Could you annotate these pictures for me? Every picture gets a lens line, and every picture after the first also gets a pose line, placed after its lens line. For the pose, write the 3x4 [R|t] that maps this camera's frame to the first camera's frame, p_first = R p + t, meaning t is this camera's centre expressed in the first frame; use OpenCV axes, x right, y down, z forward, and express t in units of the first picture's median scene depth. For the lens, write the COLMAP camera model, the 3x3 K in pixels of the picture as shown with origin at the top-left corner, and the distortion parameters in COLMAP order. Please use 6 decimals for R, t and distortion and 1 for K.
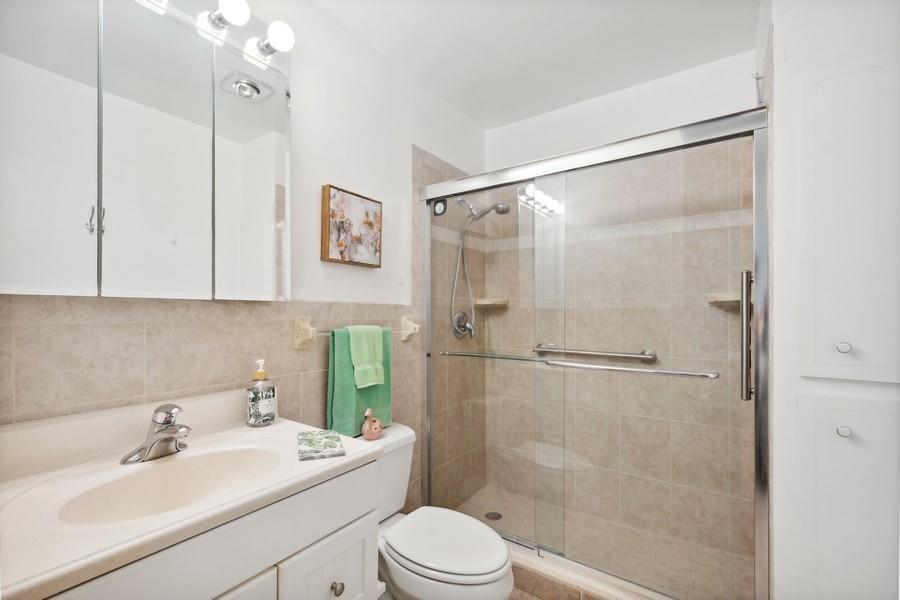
lens RADIAL K [[401.5, 0, 451.1], [0, 401.5, 305.6], [0, 0, 1]] dist [0.013267, -0.000222]
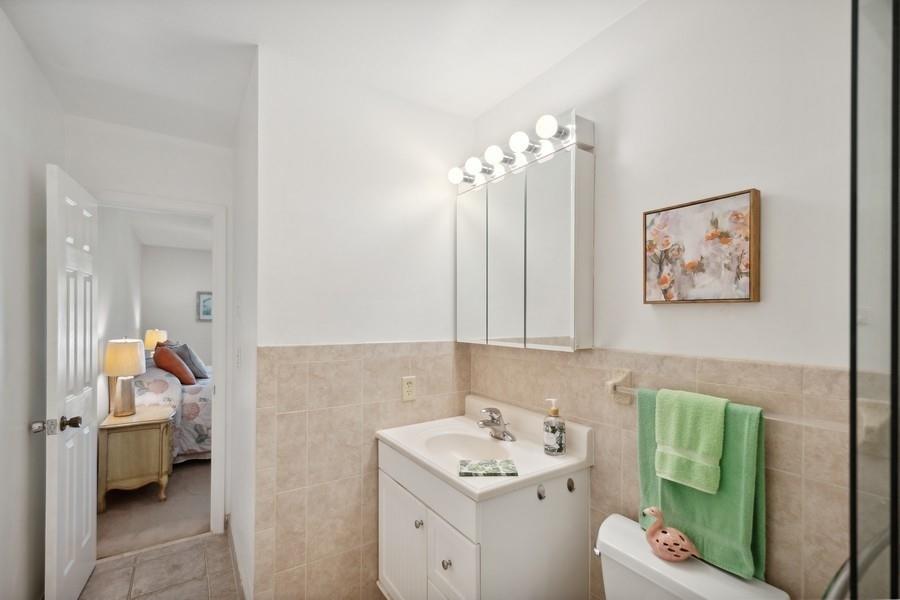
lens RADIAL K [[401.5, 0, 468.8], [0, 401.5, 322.1], [0, 0, 1]] dist [0.013267, -0.000222]
pose [[-0.346815, -0.006163, -0.937913, 0.573403], [-0.002033, 0.999981, -0.005819, -0.067552], [0.937931, -0.000111, -0.346821, 0.912233]]
